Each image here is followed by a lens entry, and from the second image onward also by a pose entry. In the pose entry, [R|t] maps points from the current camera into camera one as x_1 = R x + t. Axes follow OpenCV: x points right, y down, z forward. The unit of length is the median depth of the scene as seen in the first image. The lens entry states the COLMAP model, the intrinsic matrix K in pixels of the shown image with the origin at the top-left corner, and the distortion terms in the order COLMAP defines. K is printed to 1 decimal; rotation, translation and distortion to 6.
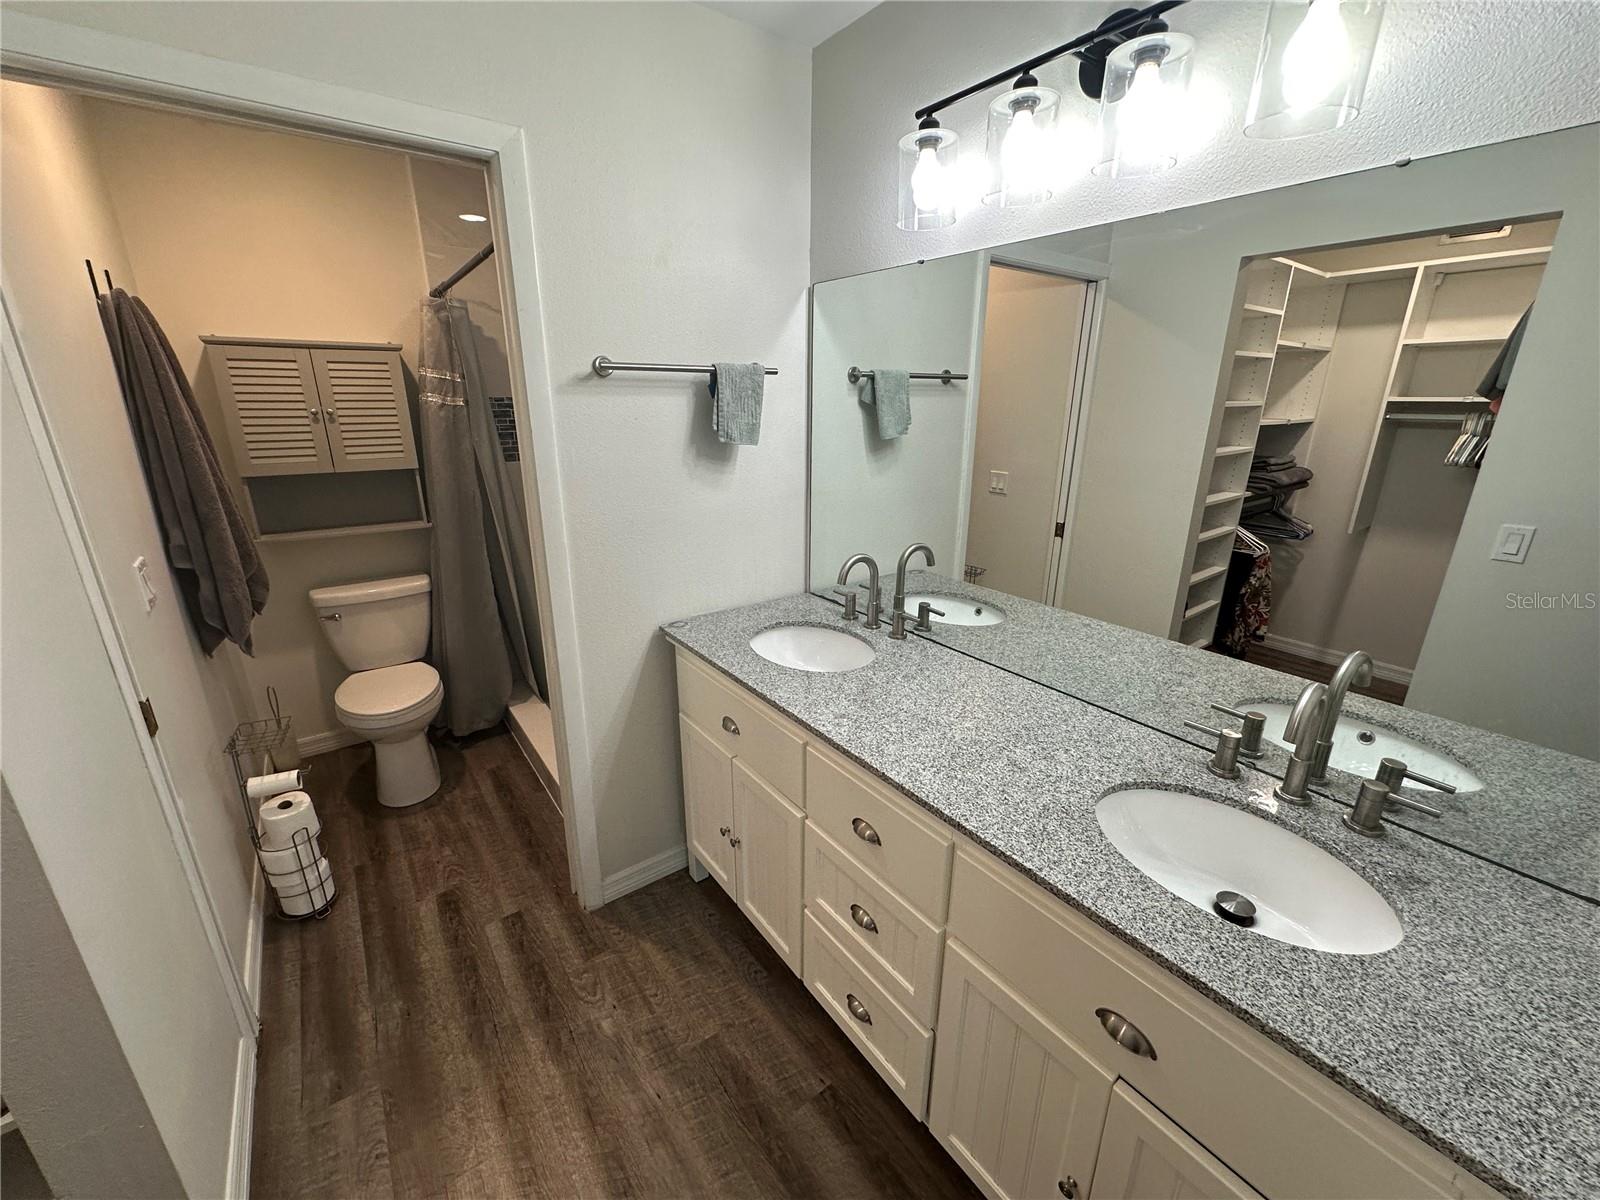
lens RADIAL K [[636.7, 0, 793.5], [0, 636.7, 599.6], [0, 0, 1]] dist [-0.002766, 0.000541]
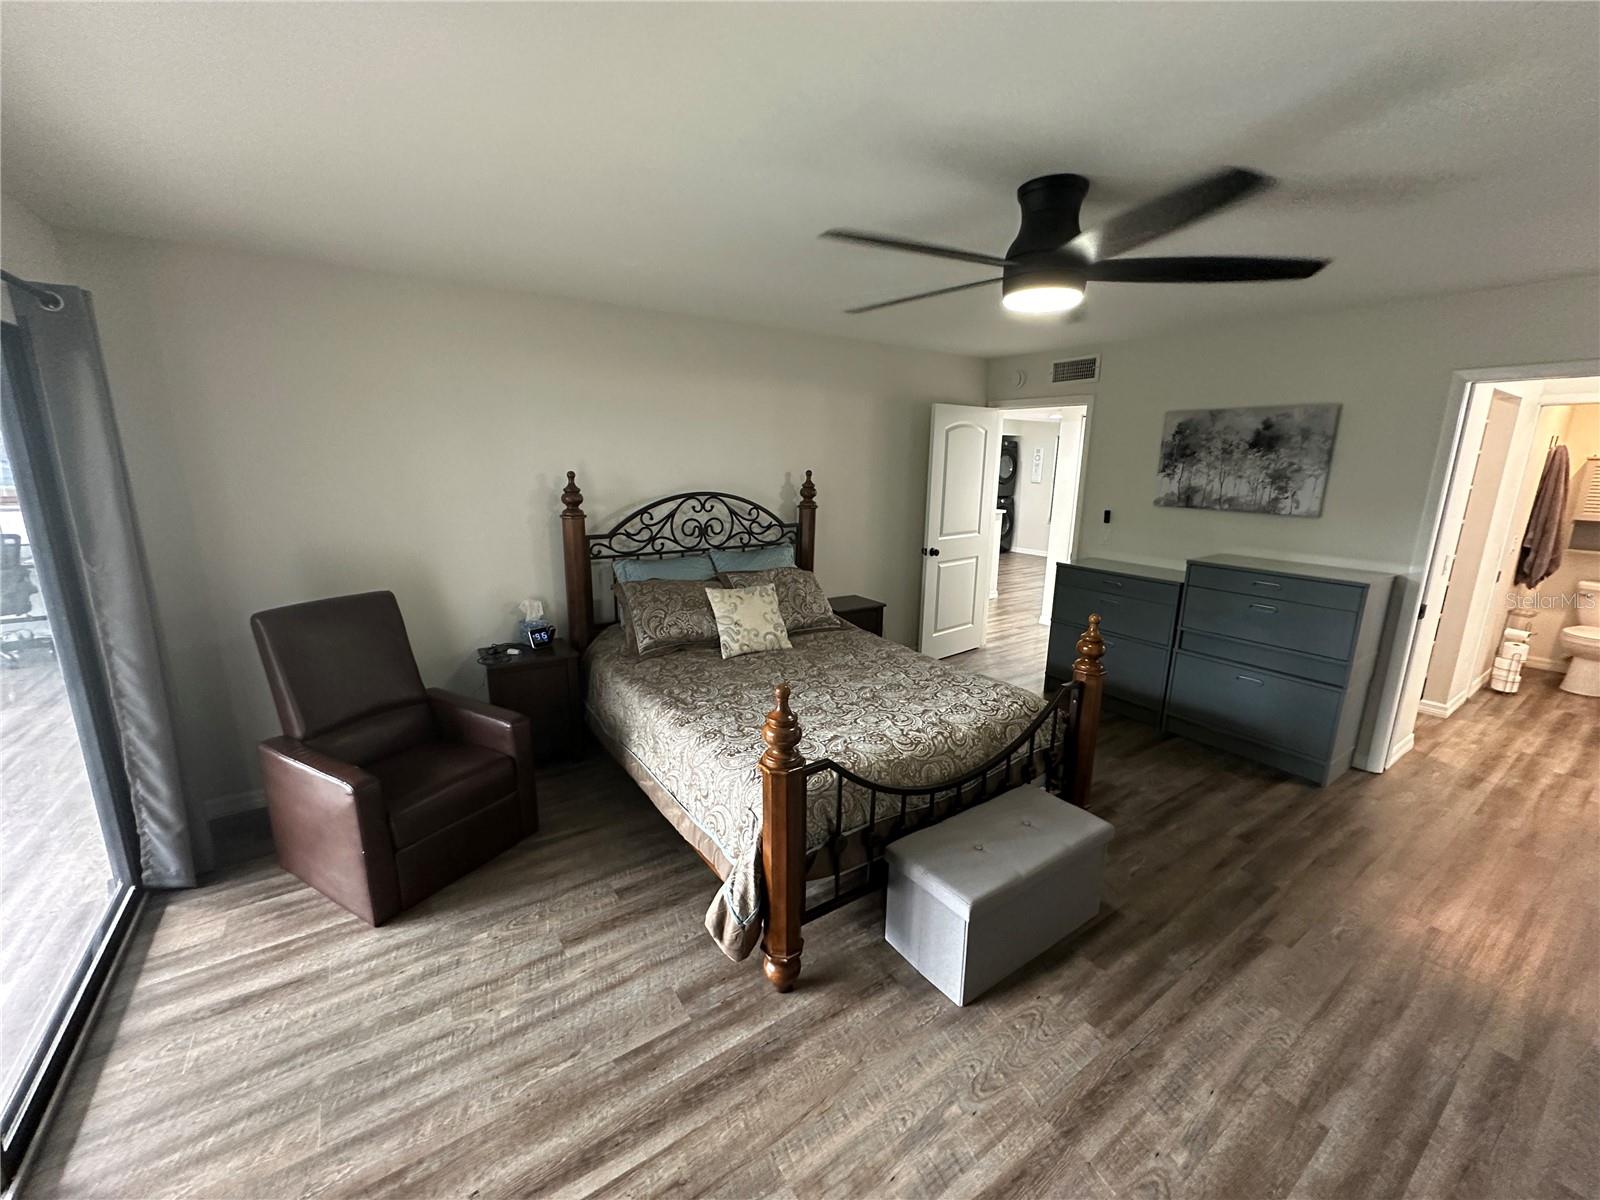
lens RADIAL K [[636.7, 0, 793.6], [0, 636.7, 597.5], [0, 0, 1]] dist [-0.002766, 0.000541]
pose [[-0.038119, 0.212934, -0.976323, 1.657267], [-0.314566, 0.924803, 0.213980, 0.504025], [0.948470, 0.315275, 0.031730, -1.779008]]
